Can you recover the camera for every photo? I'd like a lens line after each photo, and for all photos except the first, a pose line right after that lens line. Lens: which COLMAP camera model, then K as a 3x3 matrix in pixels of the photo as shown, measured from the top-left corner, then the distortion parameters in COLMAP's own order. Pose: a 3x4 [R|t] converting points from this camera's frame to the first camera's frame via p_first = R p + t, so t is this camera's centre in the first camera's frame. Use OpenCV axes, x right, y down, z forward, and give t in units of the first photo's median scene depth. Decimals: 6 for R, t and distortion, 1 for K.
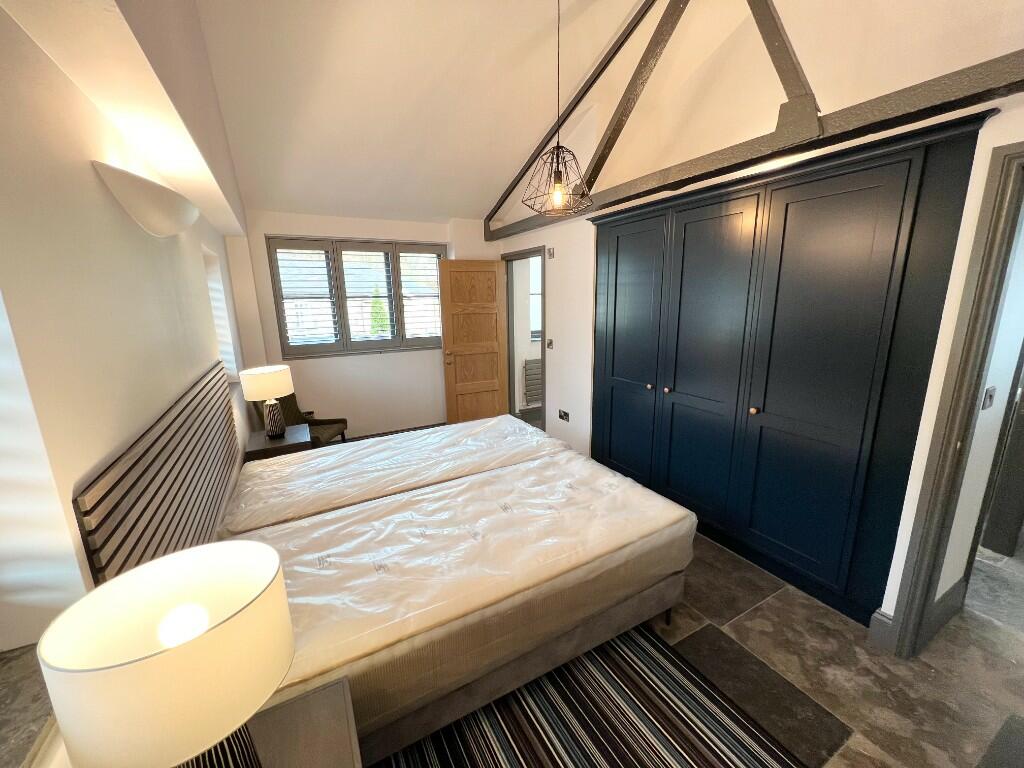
lens RADIAL K [[405.2, 0, 512.0], [0, 405.2, 384.0], [0, 0, 1]] dist [0.000747, -0.000119]
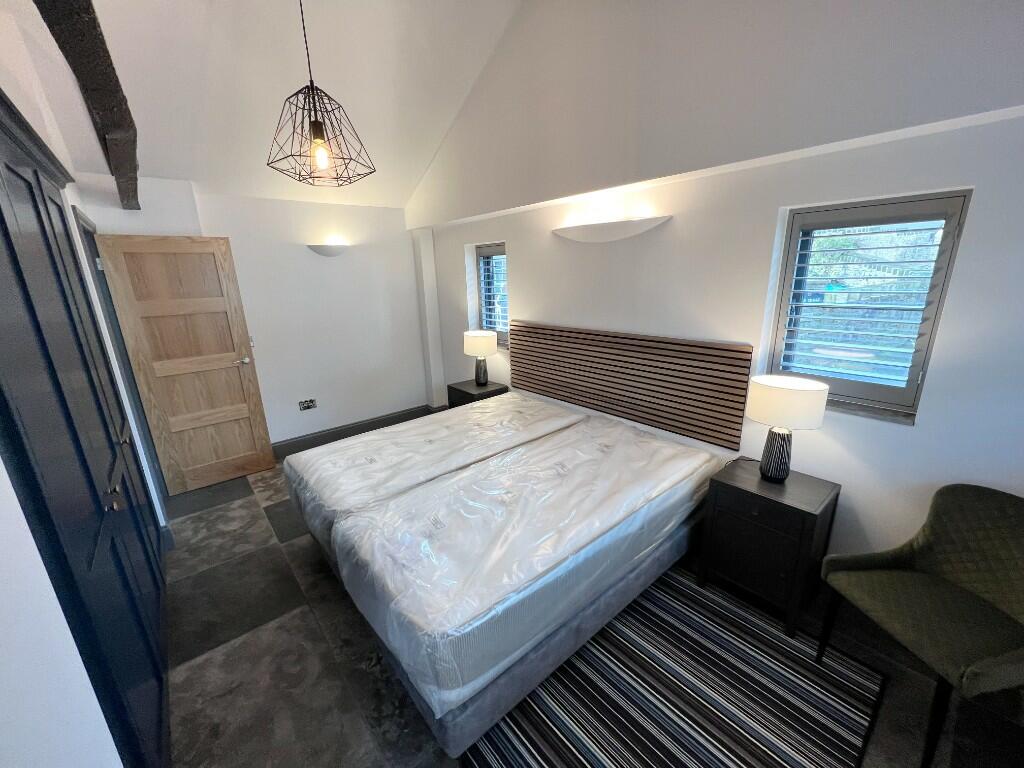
lens RADIAL K [[405.2, 0, 512.0], [0, 405.2, 384.0], [0, 0, 1]] dist [0.000747, -0.000119]
pose [[-0.977630, 0.098423, -0.185883, -0.050838], [0.001708, 0.887445, 0.460911, -0.489889], [0.210325, 0.450283, -0.867761, 2.123175]]
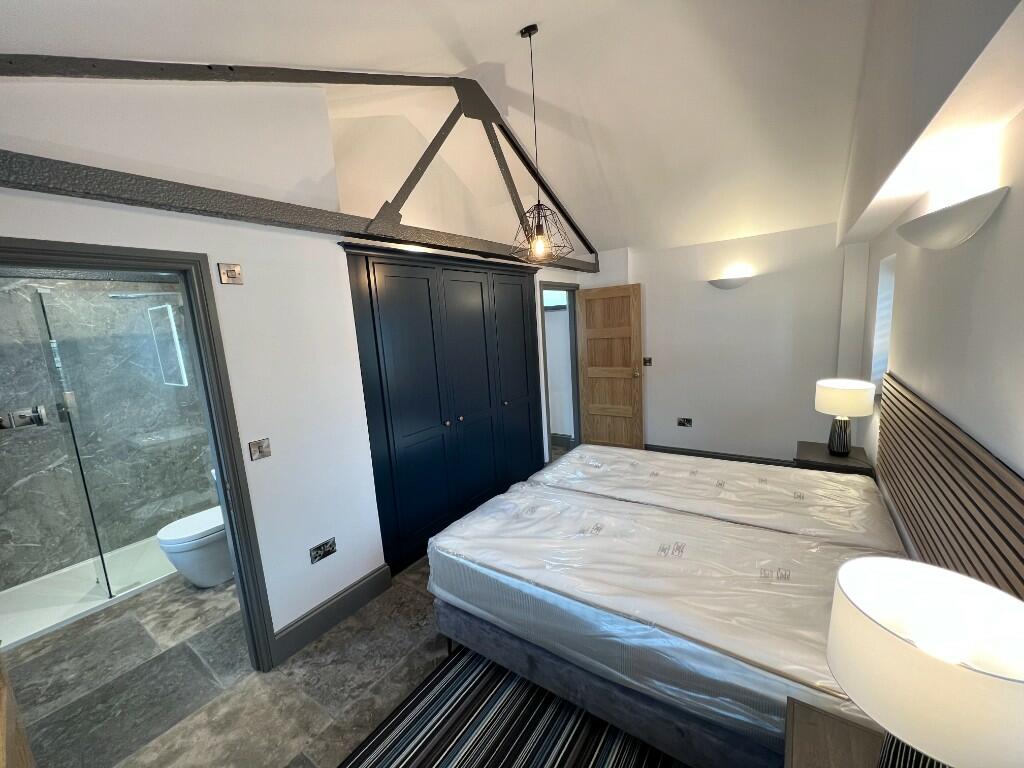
lens RADIAL K [[405.2, 0, 512.0], [0, 405.2, 384.0], [0, 0, 1]] dist [0.000747, -0.000119]
pose [[-0.442124, -0.090277, 0.892399, -1.002045], [0.260855, 0.938977, 0.224225, -0.423107], [-0.858185, 0.331922, -0.391595, 1.831523]]
